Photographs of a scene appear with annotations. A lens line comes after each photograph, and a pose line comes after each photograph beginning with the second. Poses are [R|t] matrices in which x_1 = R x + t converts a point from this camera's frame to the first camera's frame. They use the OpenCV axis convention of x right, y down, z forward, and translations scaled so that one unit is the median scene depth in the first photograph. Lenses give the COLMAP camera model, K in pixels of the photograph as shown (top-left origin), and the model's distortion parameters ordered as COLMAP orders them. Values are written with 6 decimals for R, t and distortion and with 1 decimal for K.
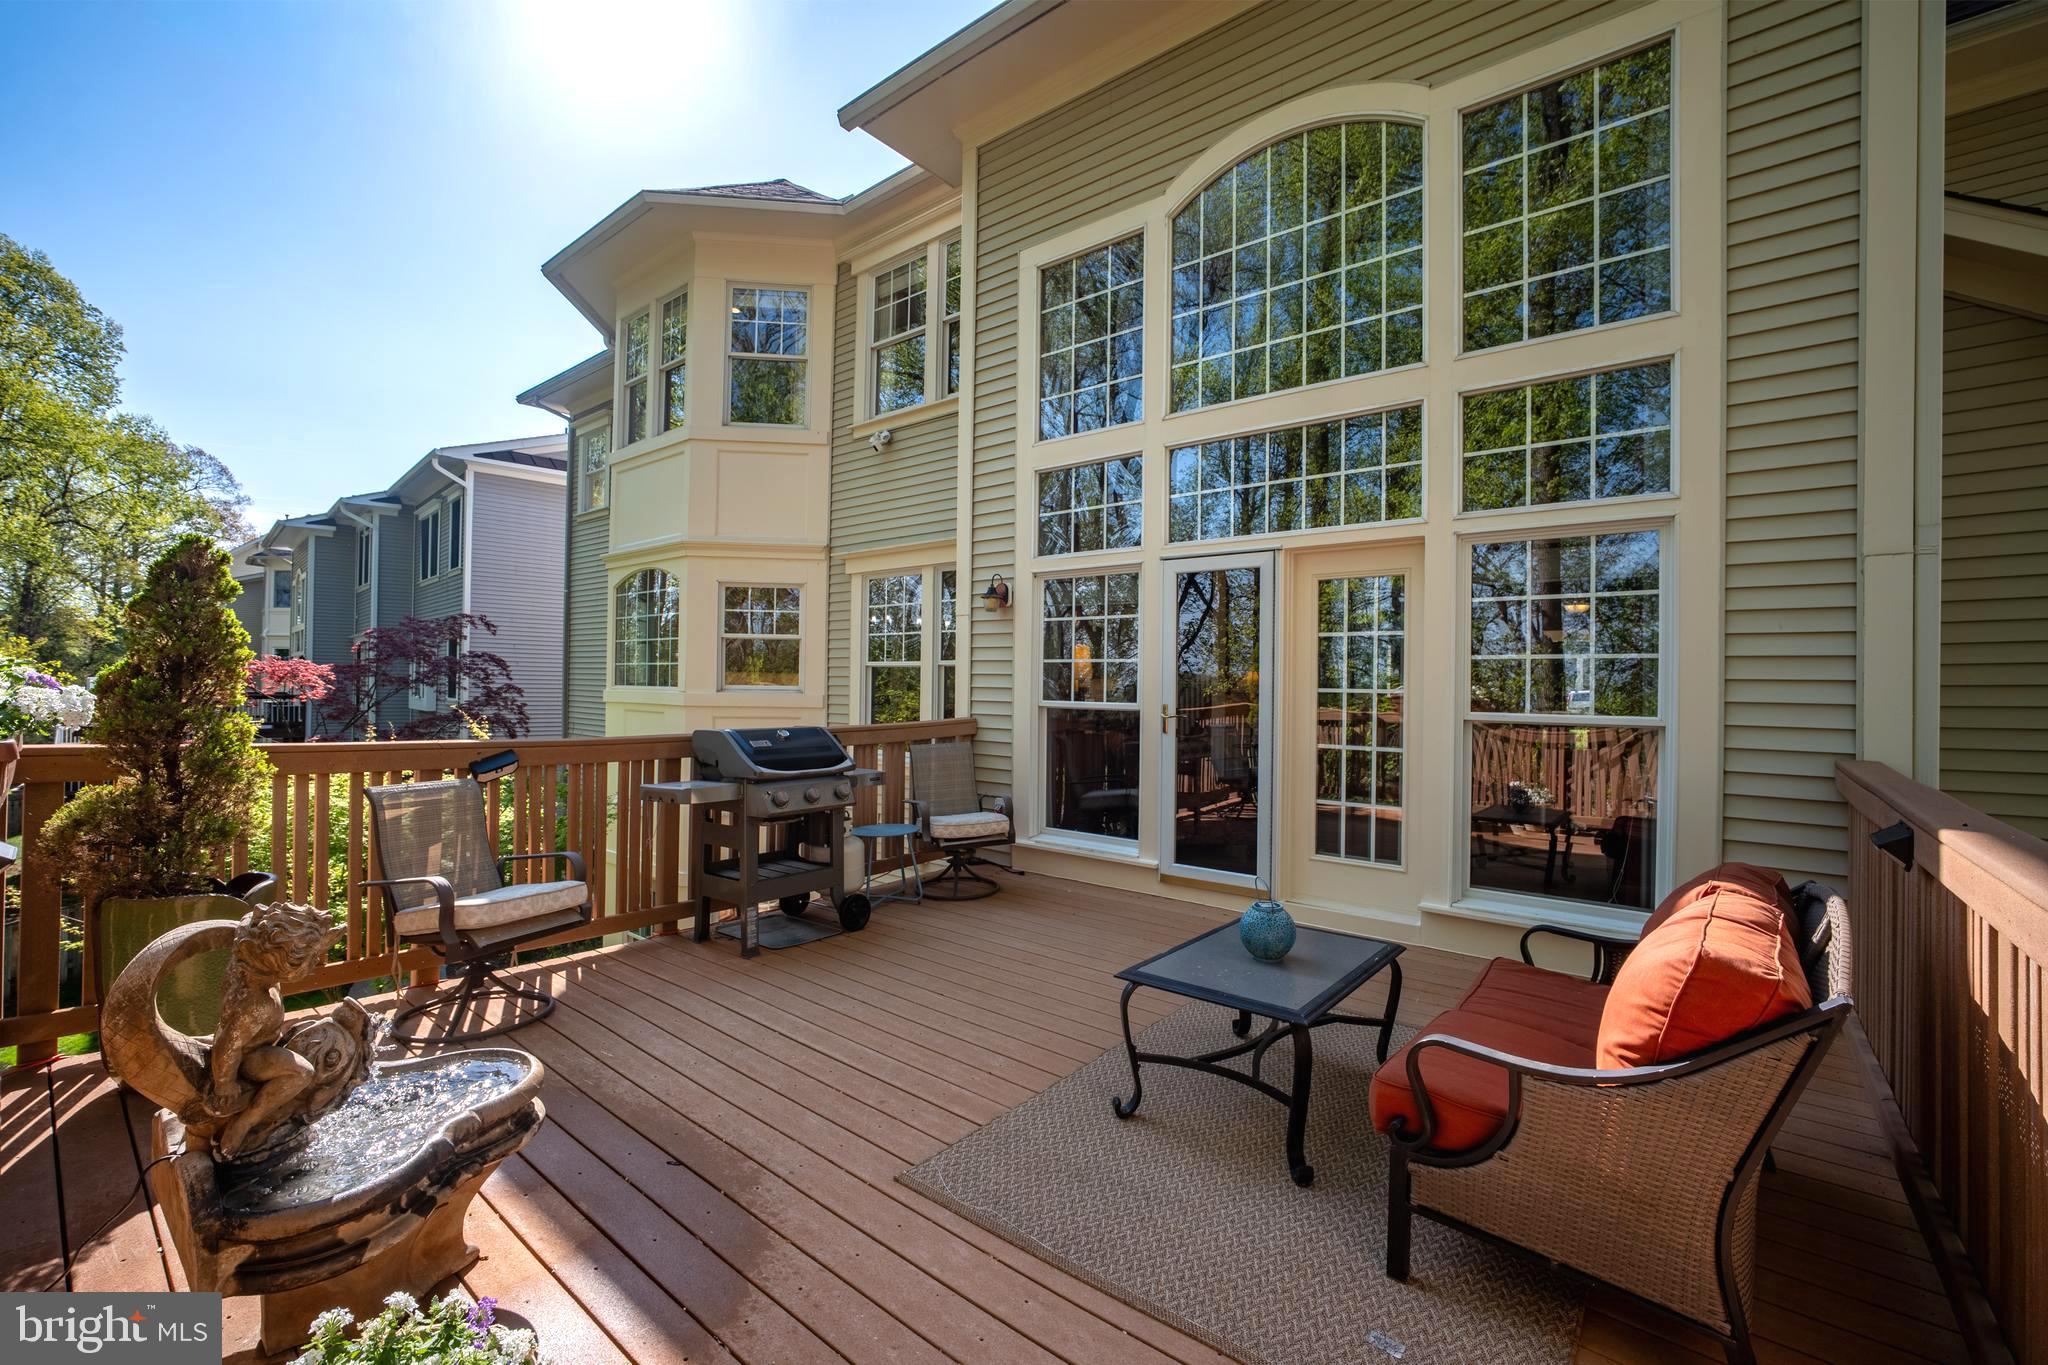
lens RADIAL K [[868.7, 0, 1025.9], [0, 868.7, 678.4], [0, 0, 1]] dist [-0.037077, 0.016361]
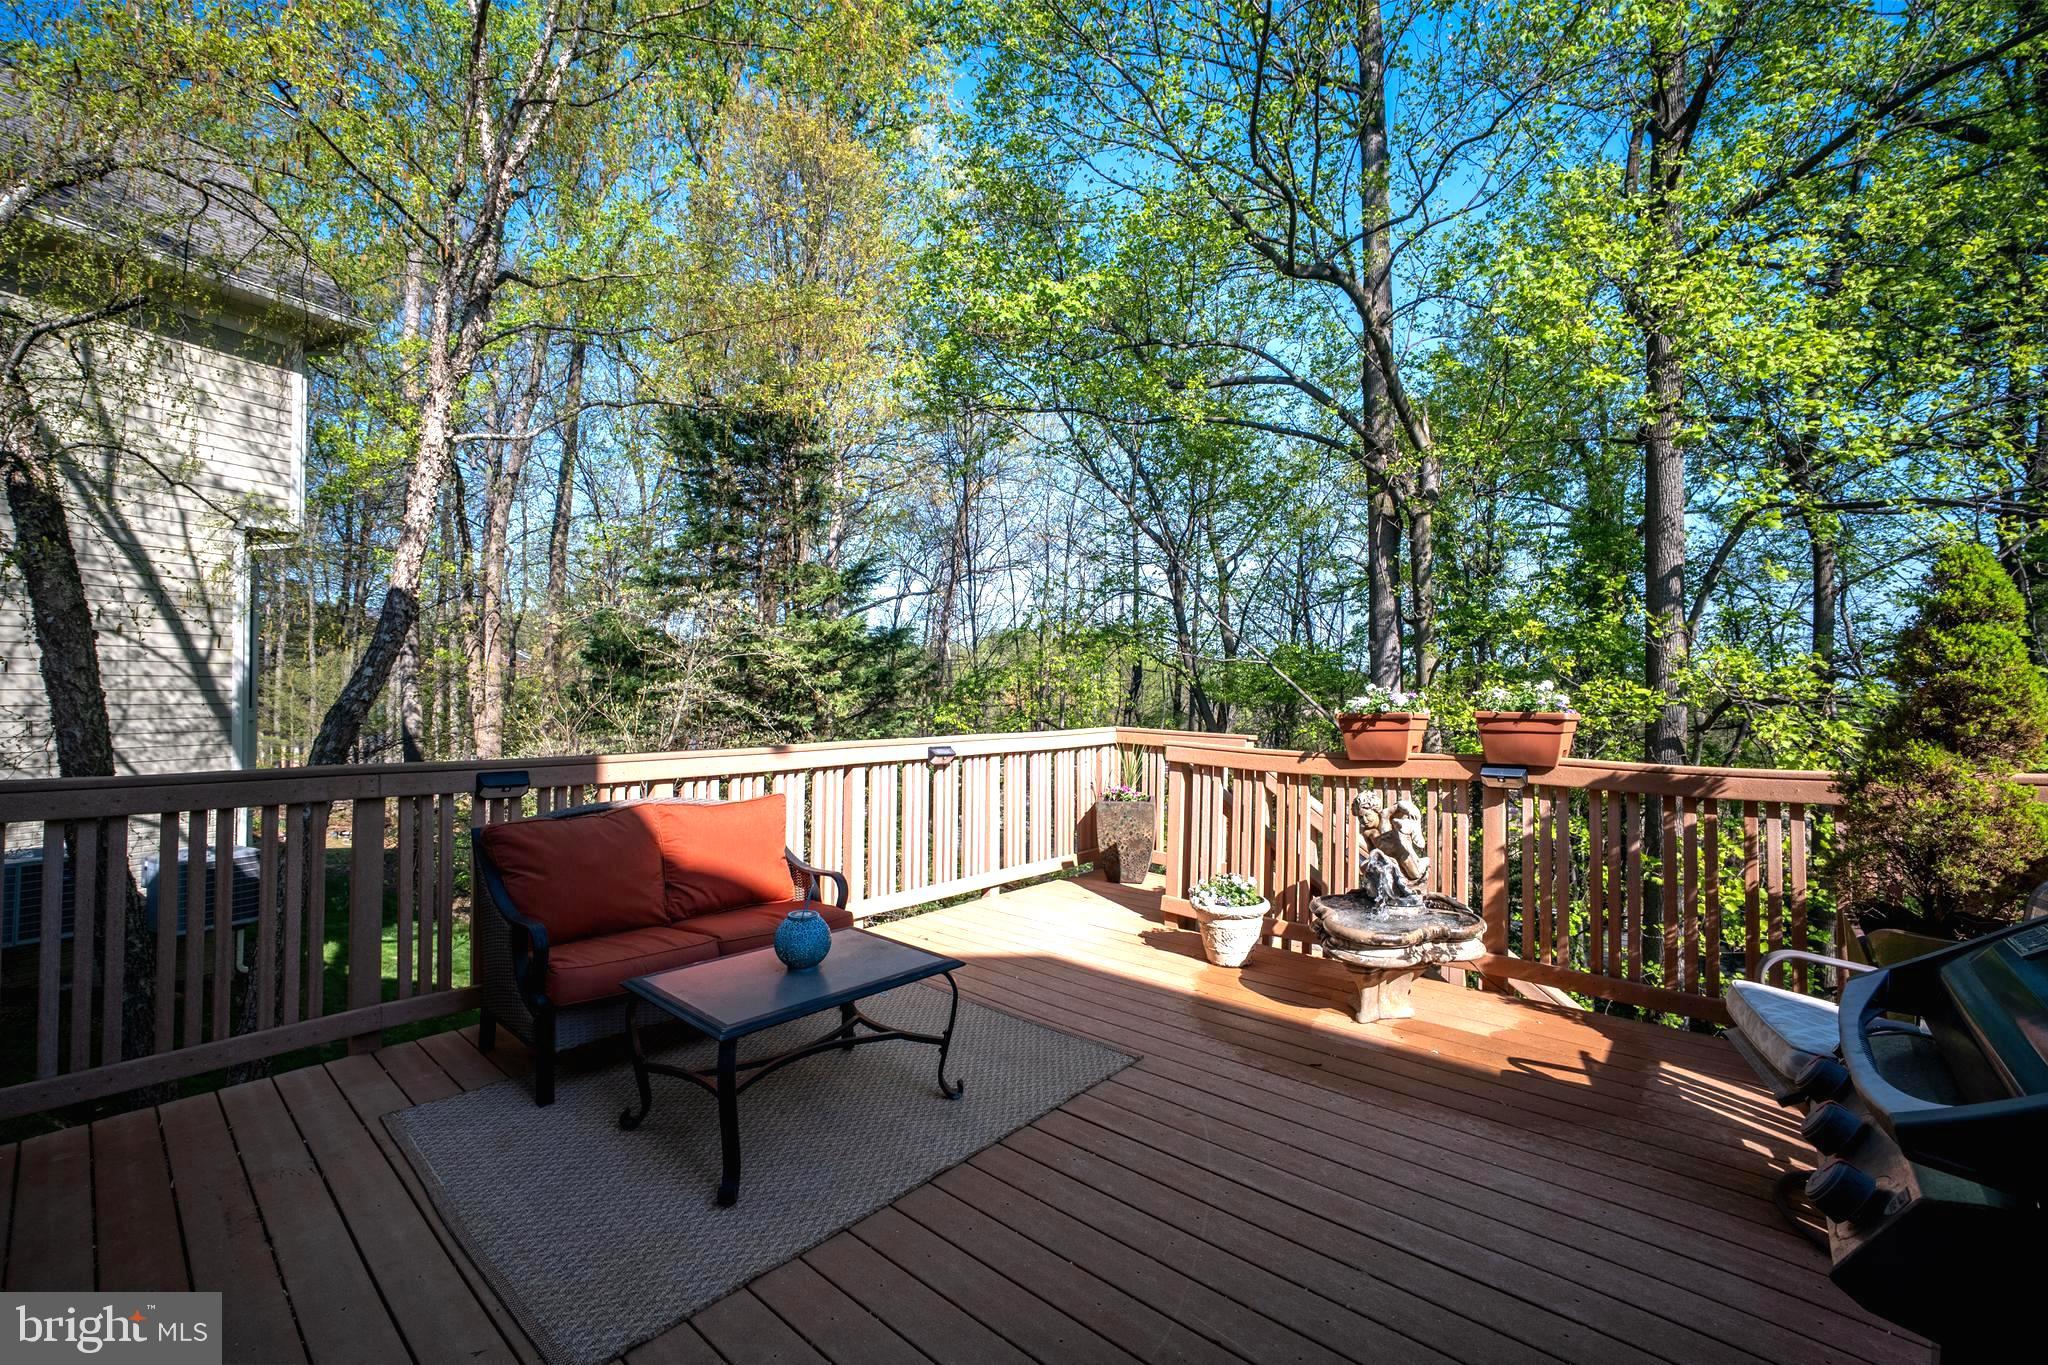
lens RADIAL K [[868.7, 0, 1025.9], [0, 868.7, 678.4], [0, 0, 1]] dist [-0.037077, 0.016361]
pose [[-0.999557, -0.012024, 0.027220, 0.000706], [-0.012458, 0.999797, -0.015847, 0.001204], [-0.027024, -0.016179, -0.999504, 1.587963]]
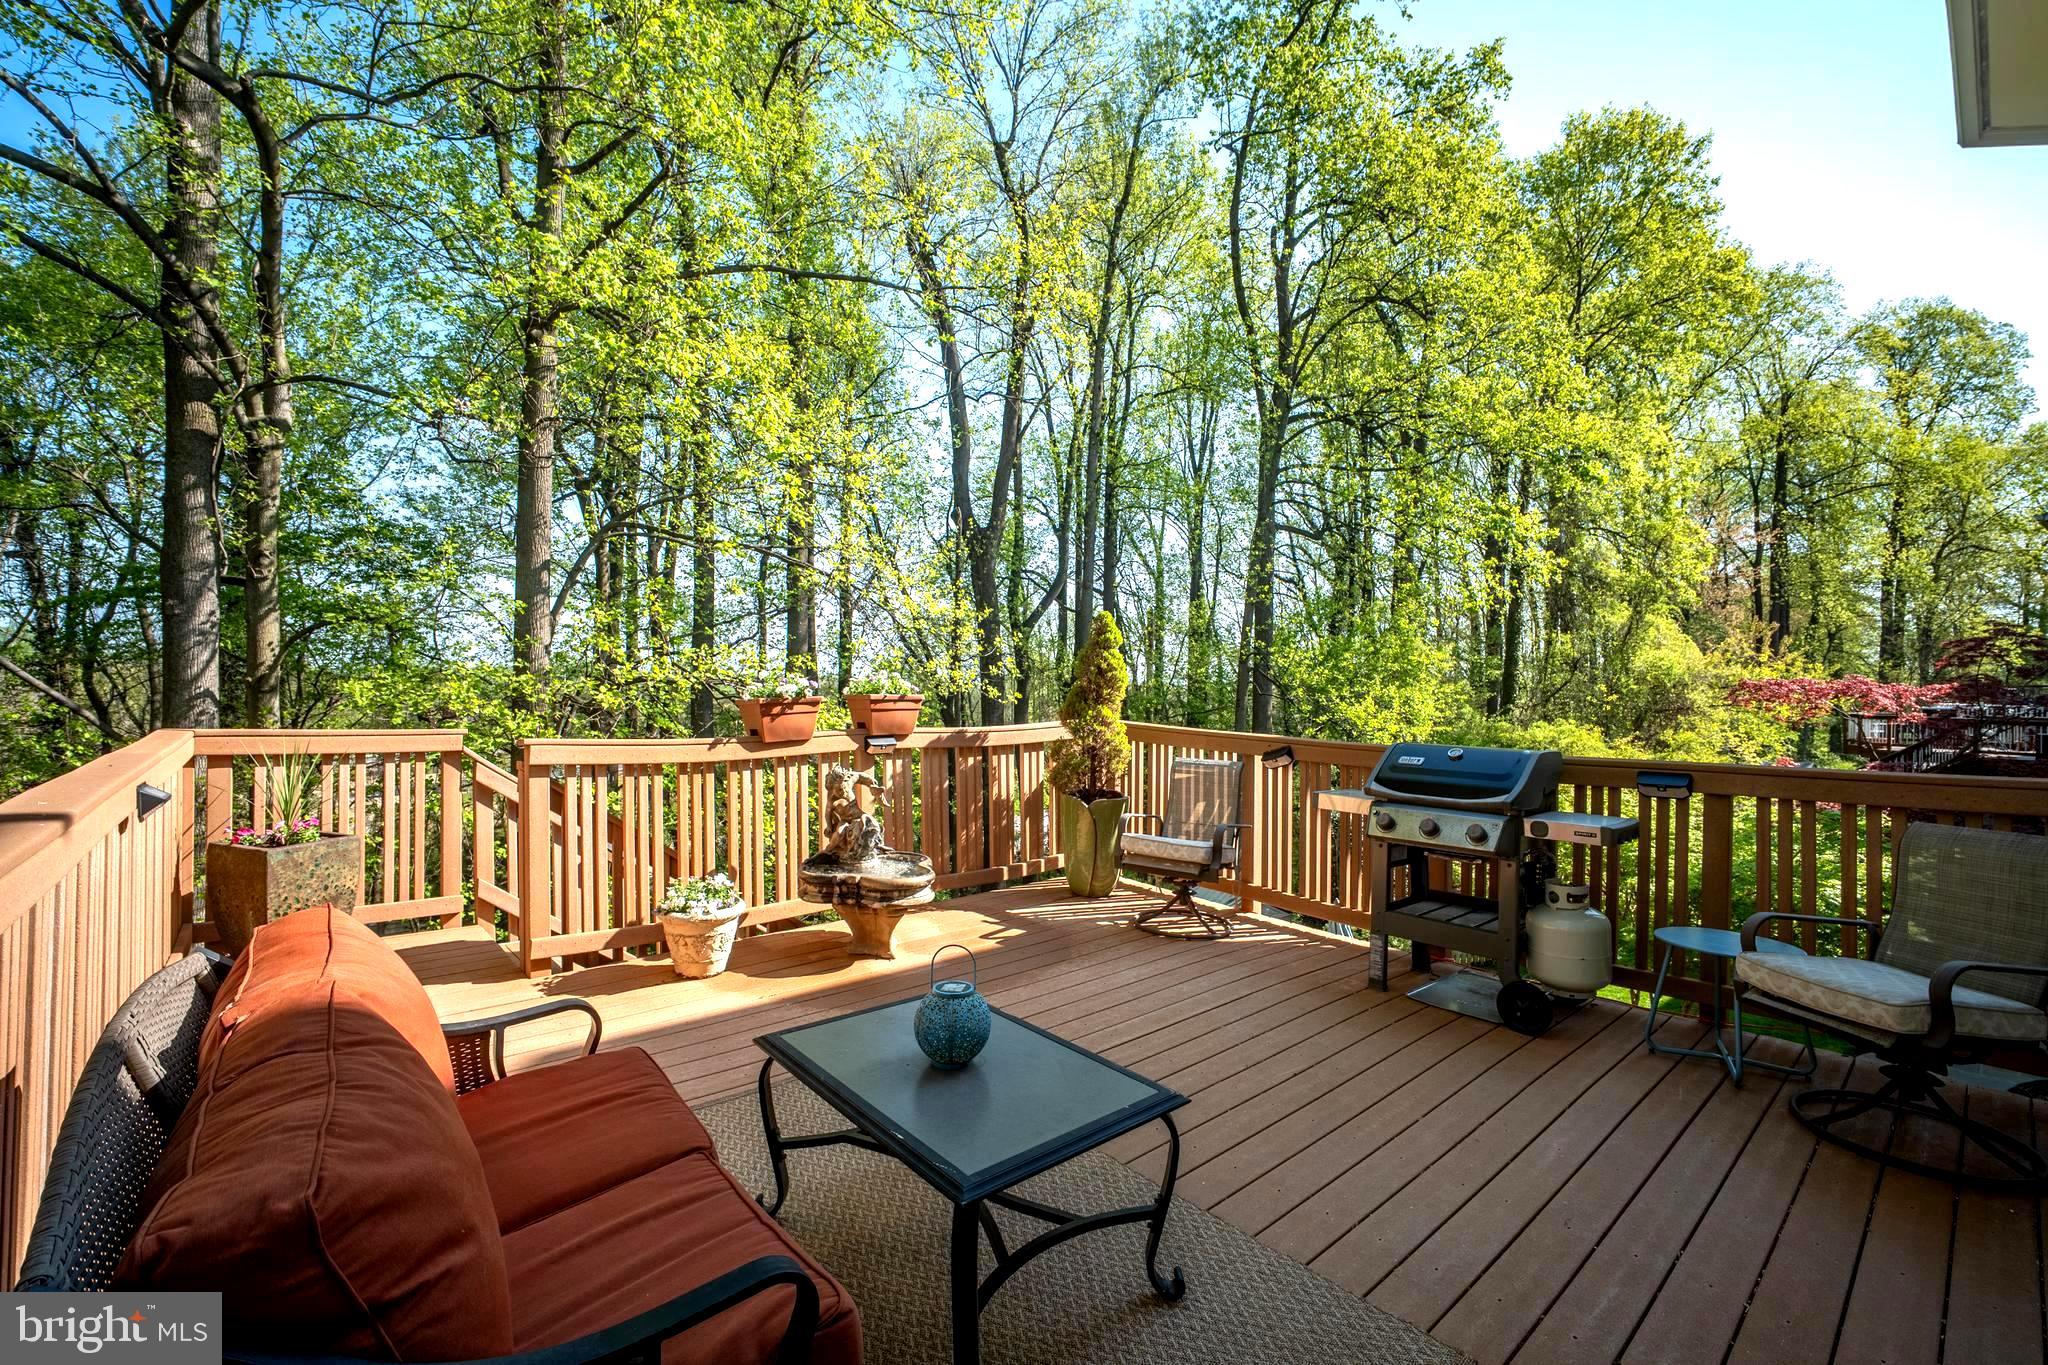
lens RADIAL K [[868.7, 0, 1025.9], [0, 868.7, 678.4], [0, 0, 1]] dist [-0.037077, 0.016361]
pose [[-0.154897, -0.015340, -0.987811, 0.796379], [-0.014554, 0.999806, -0.013244, 0.007427], [0.987823, 0.012325, -0.155091, 0.927446]]
